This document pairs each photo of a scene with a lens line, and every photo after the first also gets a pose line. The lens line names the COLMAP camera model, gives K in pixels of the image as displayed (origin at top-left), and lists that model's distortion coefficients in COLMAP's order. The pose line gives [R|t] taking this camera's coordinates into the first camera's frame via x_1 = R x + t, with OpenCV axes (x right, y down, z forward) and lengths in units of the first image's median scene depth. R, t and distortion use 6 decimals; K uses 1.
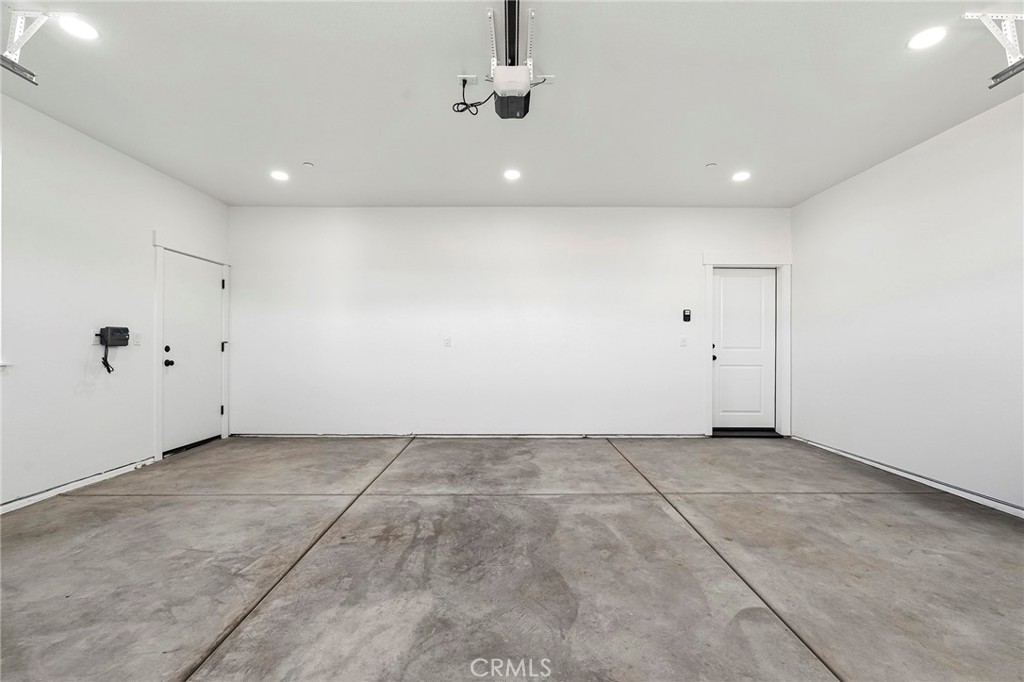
lens RADIAL K [[465.6, 0, 512.5], [0, 465.6, 343.2], [0, 0, 1]] dist [0.000186, 0.000012]
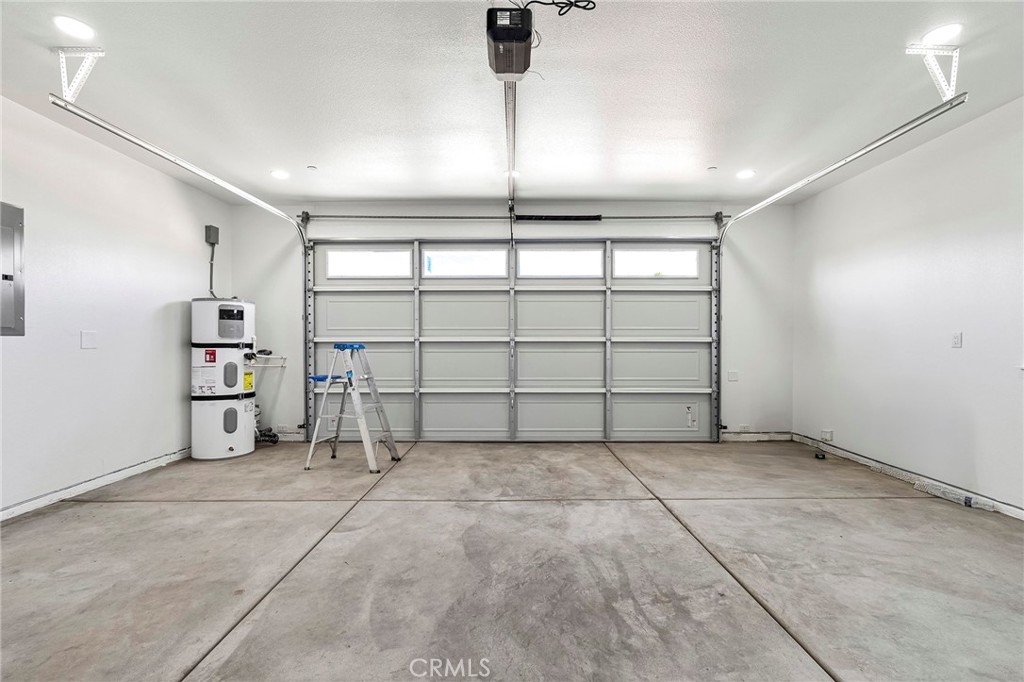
lens RADIAL K [[465.6, 0, 512.3], [0, 465.6, 342.4], [0, 0, 1]] dist [0.000186, 0.000012]
pose [[-0.999996, -0.001275, 0.002457, -0.009203], [-0.001277, 0.999999, -0.000788, -0.010059], [-0.002456, -0.000791, -0.999997, 1.889981]]
